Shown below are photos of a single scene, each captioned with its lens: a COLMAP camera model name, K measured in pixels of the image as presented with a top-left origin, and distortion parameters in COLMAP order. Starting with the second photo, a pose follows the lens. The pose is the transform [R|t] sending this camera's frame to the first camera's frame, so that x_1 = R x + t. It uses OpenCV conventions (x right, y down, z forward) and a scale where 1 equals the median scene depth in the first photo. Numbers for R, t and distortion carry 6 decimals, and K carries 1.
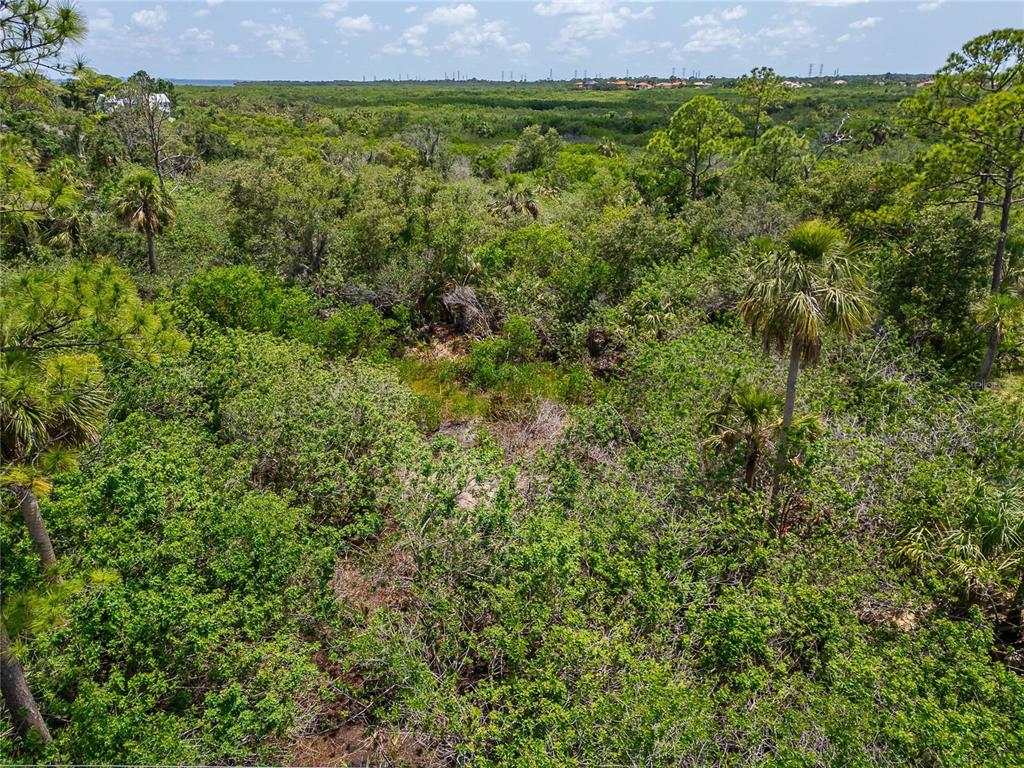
lens RADIAL K [[716.0, 0, 506.5], [0, 716.0, 380.2], [0, 0, 1]] dist [0.063318, -0.054342]
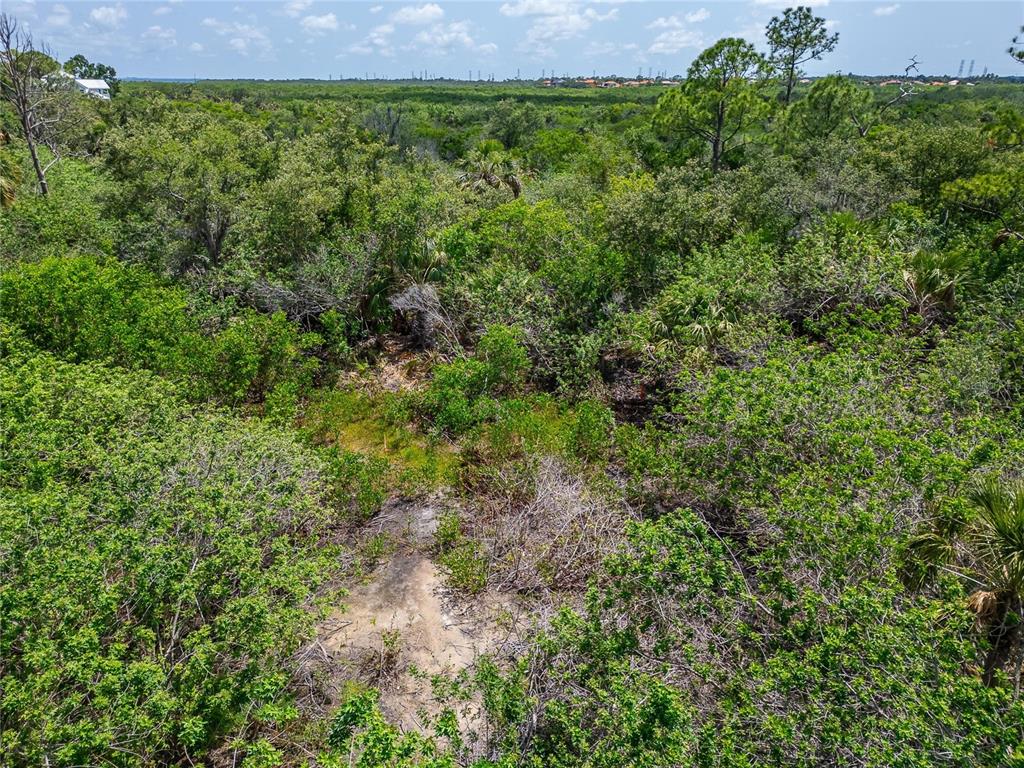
lens RADIAL K [[716.0, 0, 507.3], [0, 716.0, 374.2], [0, 0, 1]] dist [0.063318, -0.054342]
pose [[0.999077, -0.012084, 0.041225, -0.005085], [0.012390, 0.999897, -0.007183, -0.032498], [-0.041134, 0.007687, 0.999124, 0.261782]]
